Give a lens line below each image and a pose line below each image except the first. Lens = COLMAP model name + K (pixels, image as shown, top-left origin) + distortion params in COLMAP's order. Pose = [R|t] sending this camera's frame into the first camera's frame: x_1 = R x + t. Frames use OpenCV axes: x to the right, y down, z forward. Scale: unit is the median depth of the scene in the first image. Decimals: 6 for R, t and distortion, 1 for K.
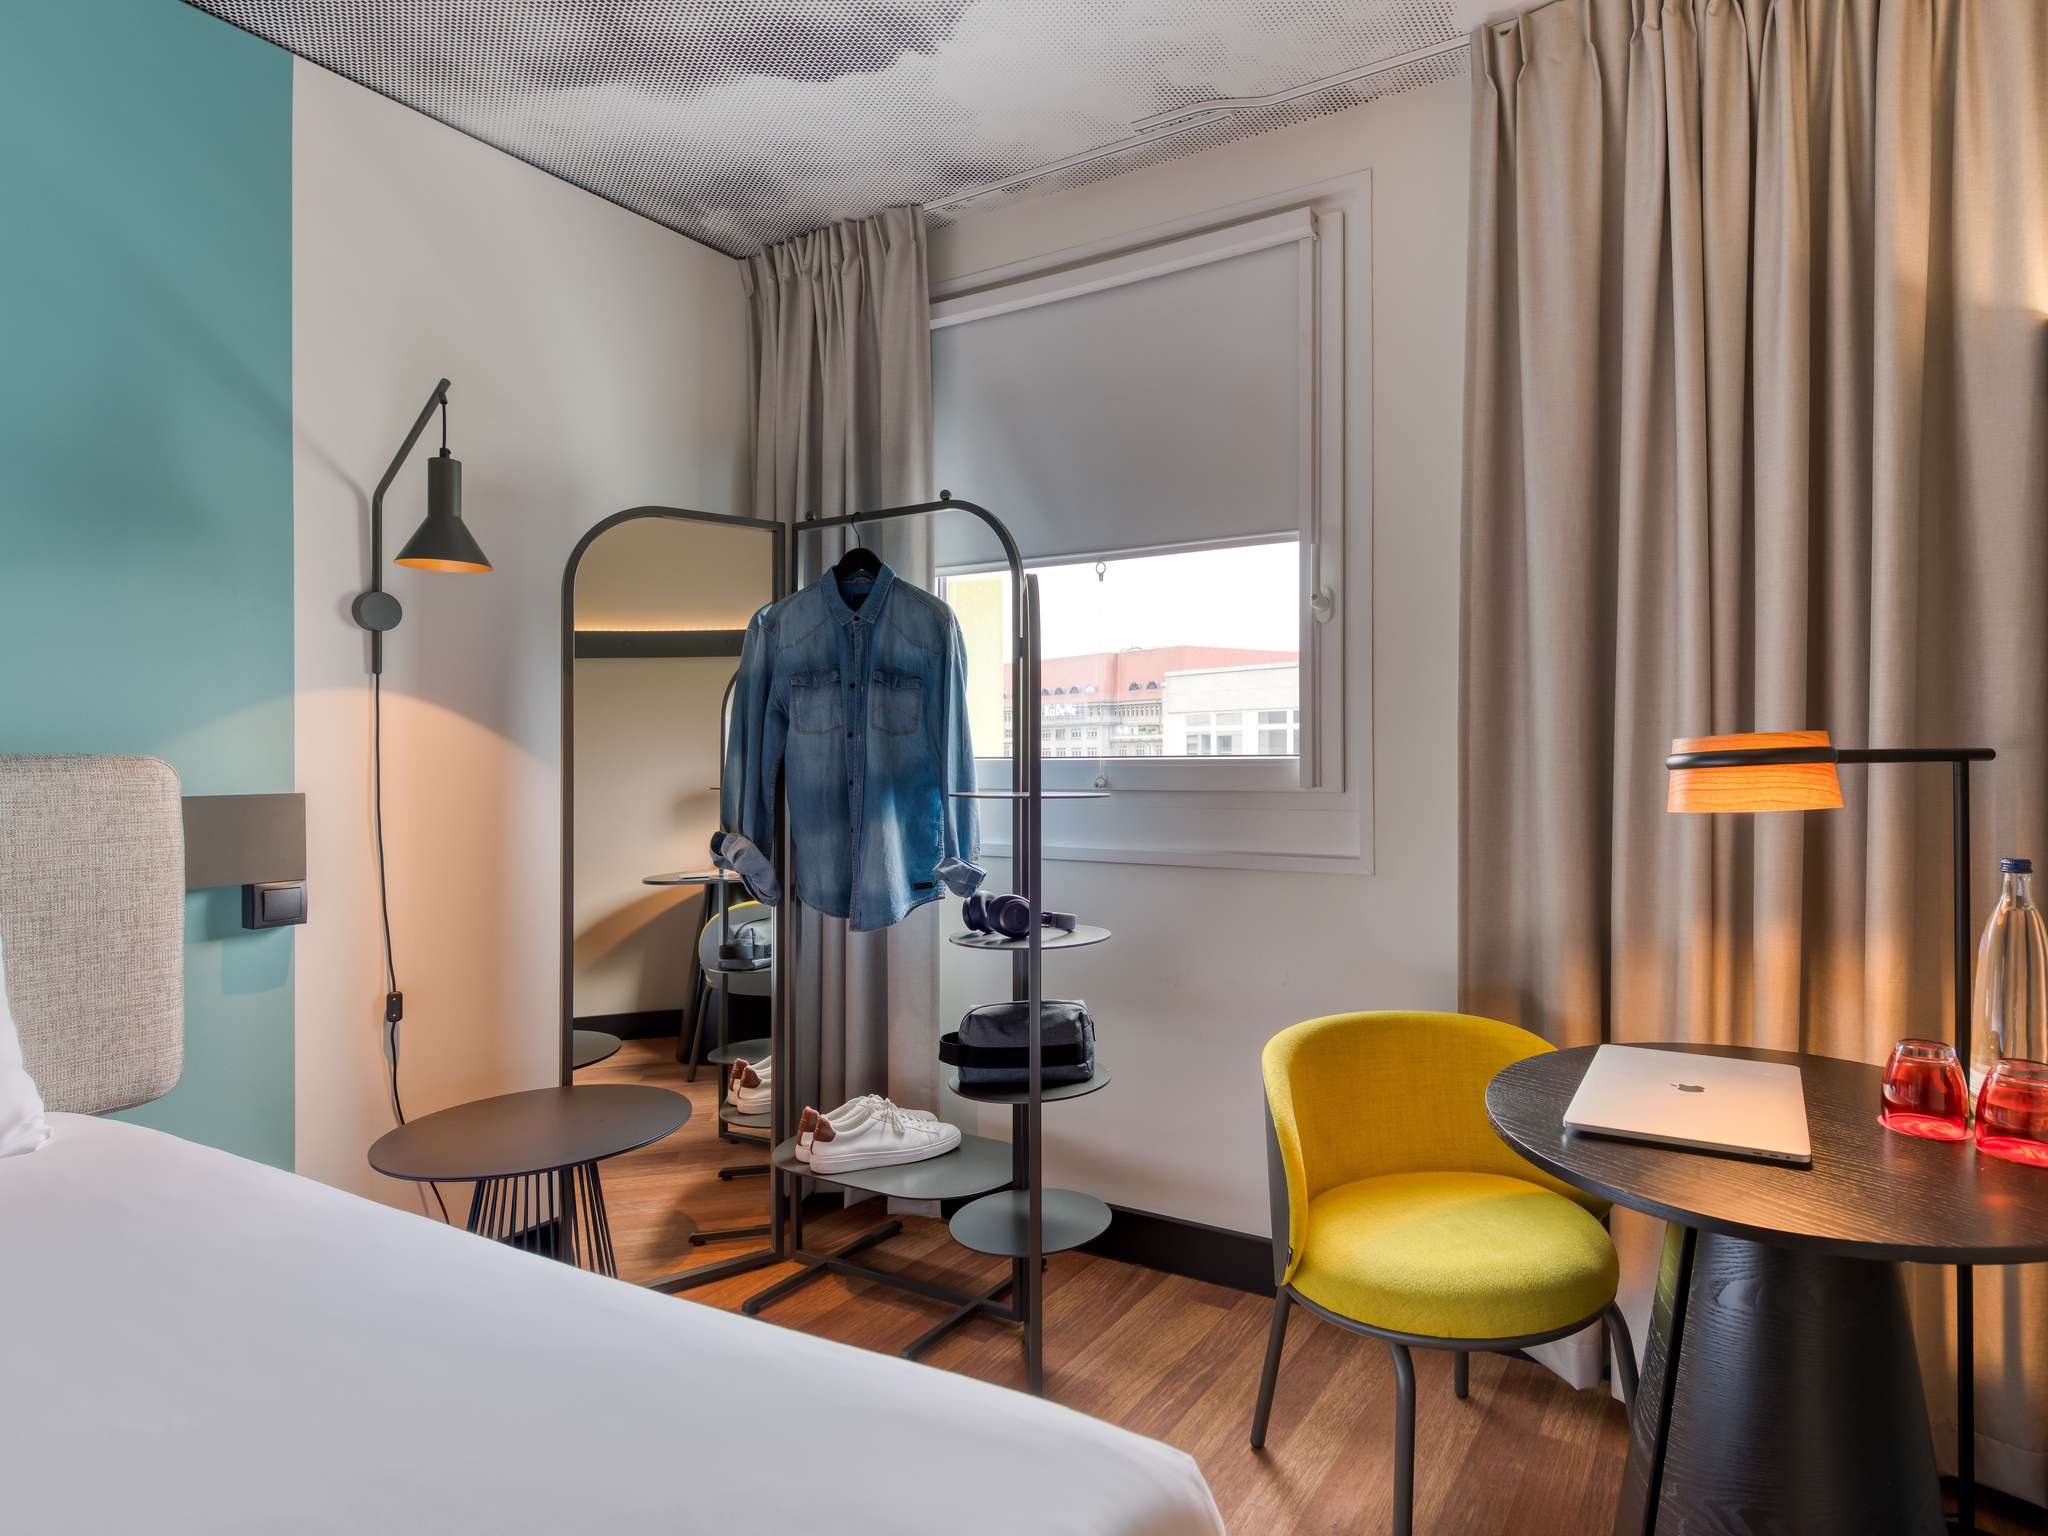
lens RADIAL K [[1393.2, 0, 1024.0], [0, 1393.2, 768.0], [0, 0, 1]] dist [-0.001544, -0.002056]
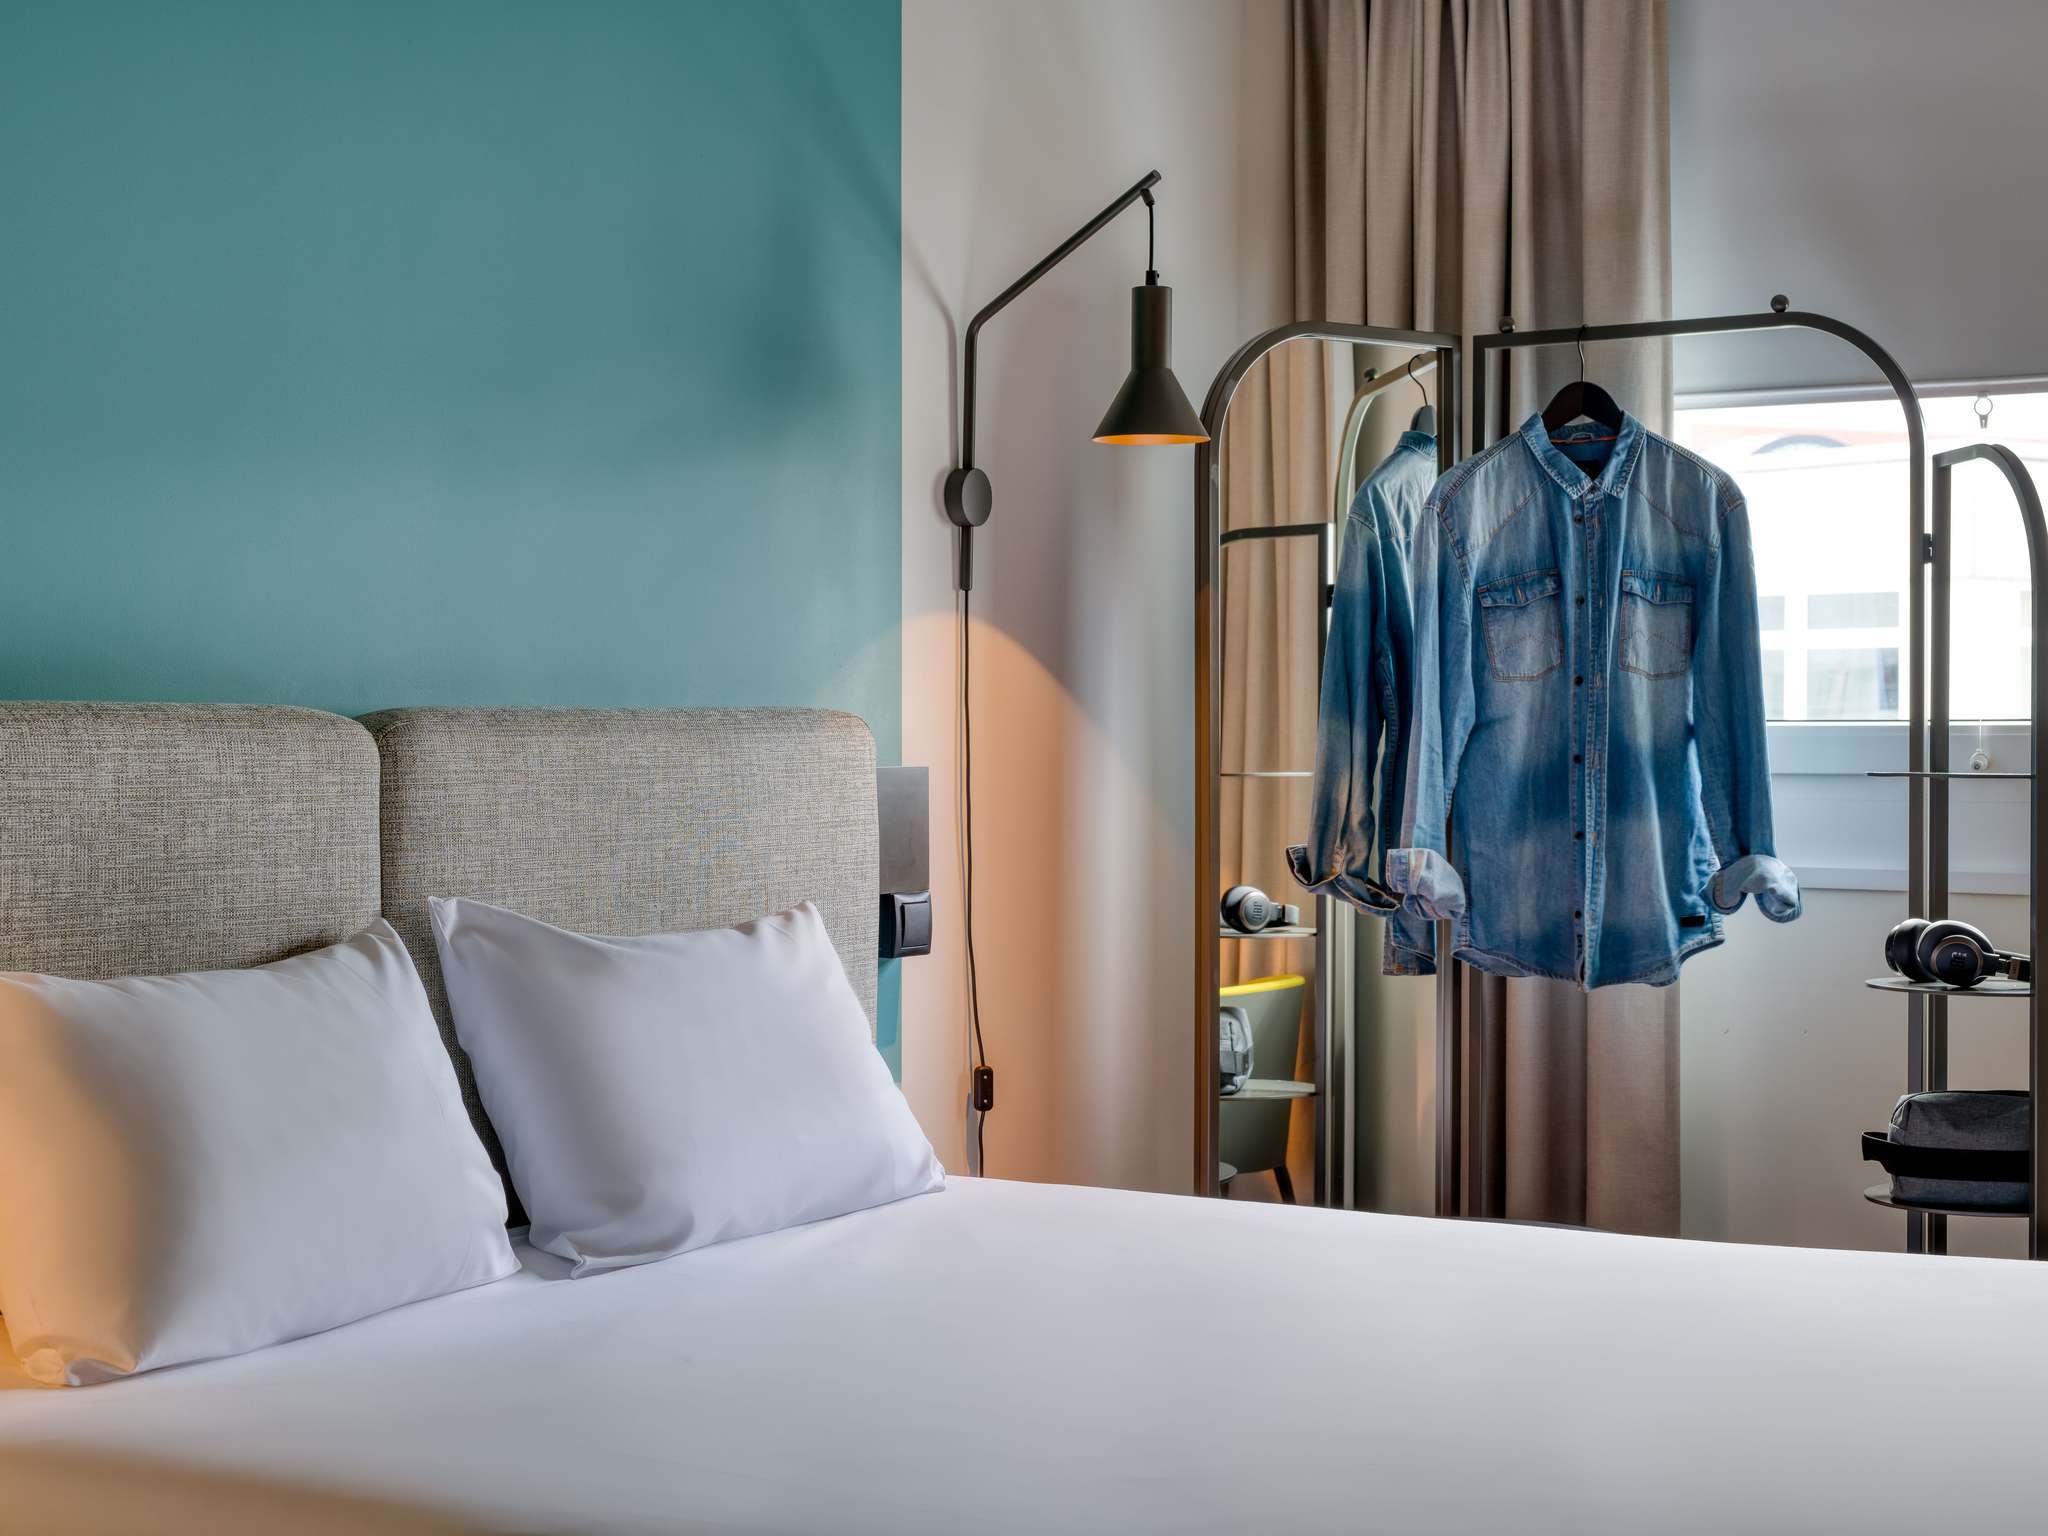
lens RADIAL K [[3155.6, 0, 1024.0], [0, 3155.6, 768.0], [0, 0, 1]] dist [-0.034251, -0.049679]
pose [[0.995114, 0.005189, -0.098598, -0.286410], [-0.004528, 0.999966, 0.006930, 0.007007], [0.098631, -0.006450, 0.995103, -0.507343]]
